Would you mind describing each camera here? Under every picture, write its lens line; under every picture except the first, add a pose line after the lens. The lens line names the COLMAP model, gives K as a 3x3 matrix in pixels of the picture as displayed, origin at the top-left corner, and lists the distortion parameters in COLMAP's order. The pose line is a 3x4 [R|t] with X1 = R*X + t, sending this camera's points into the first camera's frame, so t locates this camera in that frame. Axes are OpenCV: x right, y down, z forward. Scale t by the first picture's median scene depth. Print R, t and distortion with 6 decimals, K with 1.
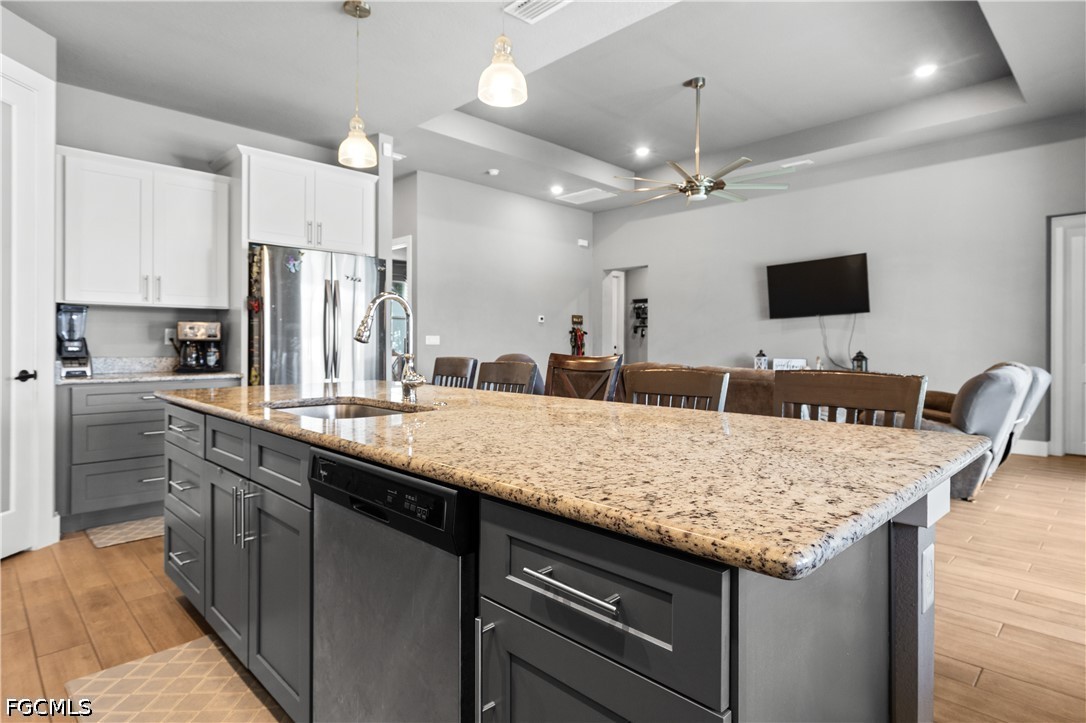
lens RADIAL K [[584.7, 0, 552.1], [0, 584.7, 342.8], [0, 0, 1]] dist [0.001642, -0.000735]
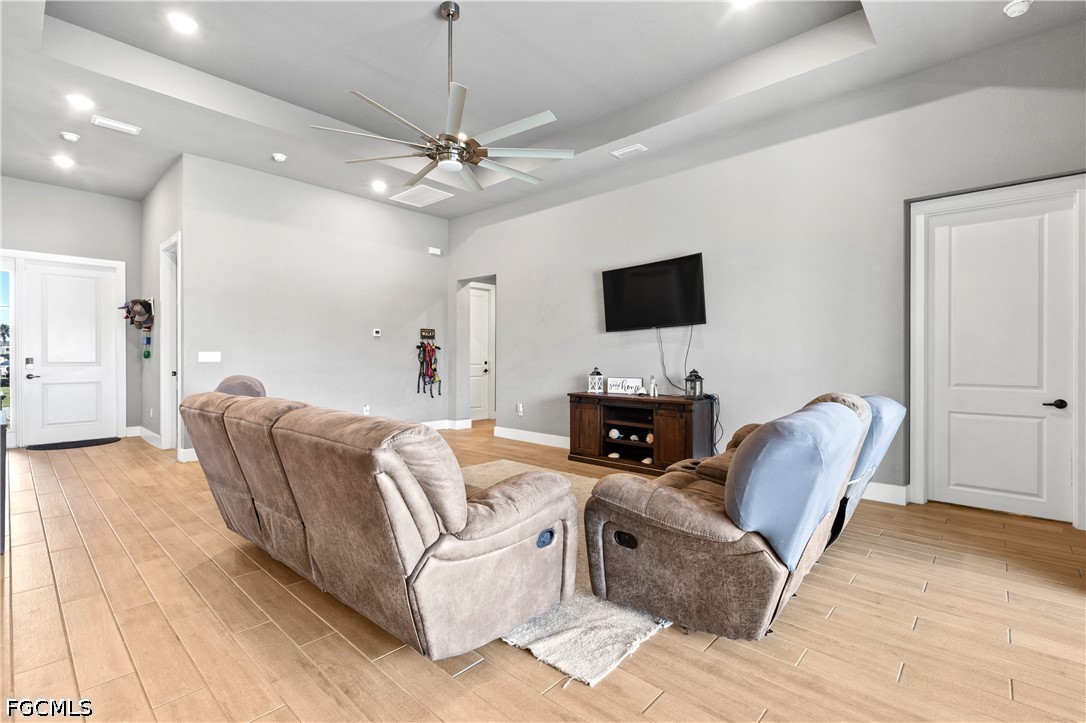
lens RADIAL K [[488.3, 0, 549.9], [0, 488.3, 356.2], [0, 0, 1]] dist [0.003807, -0.000050]
pose [[0.998811, -0.001912, 0.048707, 0.284391], [0.001838, 0.999997, 0.001577, -0.006491], [-0.048710, -0.001486, 0.998812, 0.308724]]
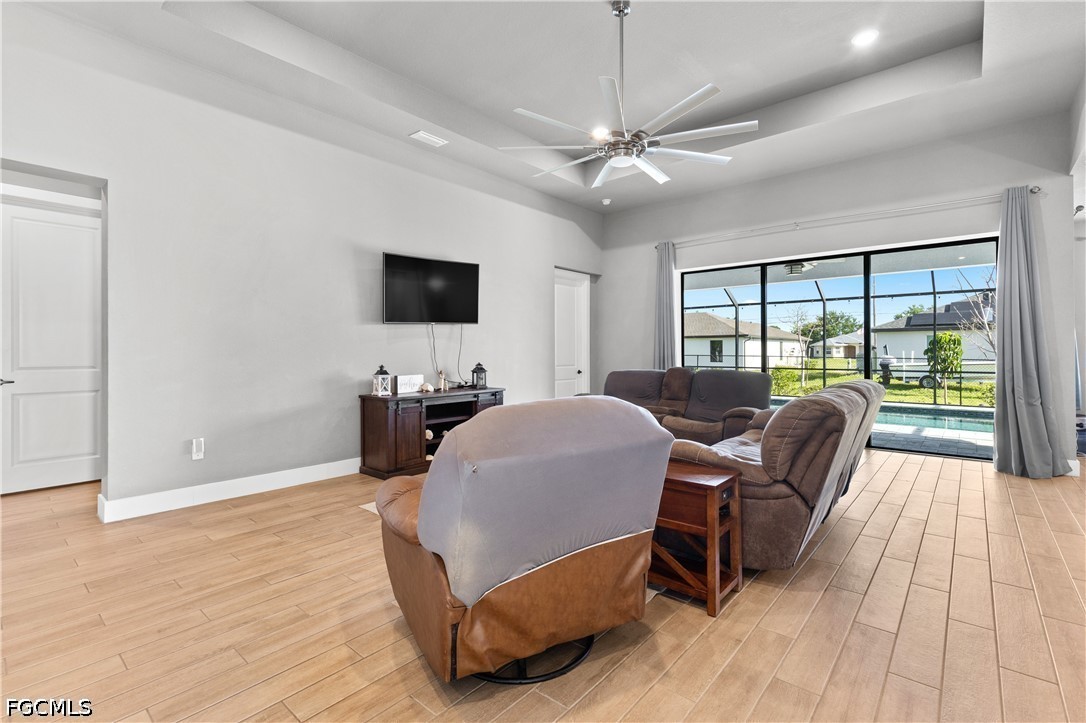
lens RADIAL K [[492.2, 0, 545.6], [0, 492.2, 348.3], [0, 0, 1]] dist [0.000131, -0.000262]
pose [[-0.069951, 0.005519, 0.997535, -0.304593], [0.002892, 0.999982, -0.005330, -0.005514], [-0.997546, 0.002512, -0.069966, 0.943559]]
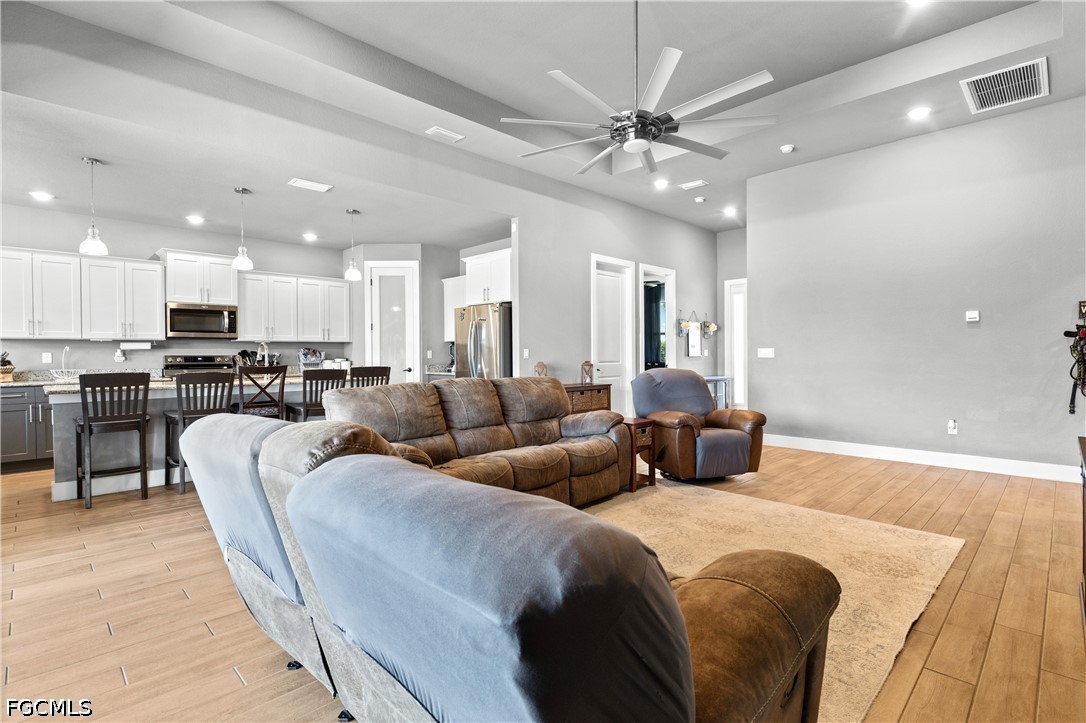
lens RADIAL K [[521.6, 0, 548.5], [0, 521.6, 357.1], [0, 0, 1]] dist [-0.000534, -0.000775]
pose [[-0.000532, 0.002134, -0.999998, 0.711794], [0.007538, 0.999969, 0.002130, -0.002138], [0.999971, -0.007537, -0.000548, 0.740578]]
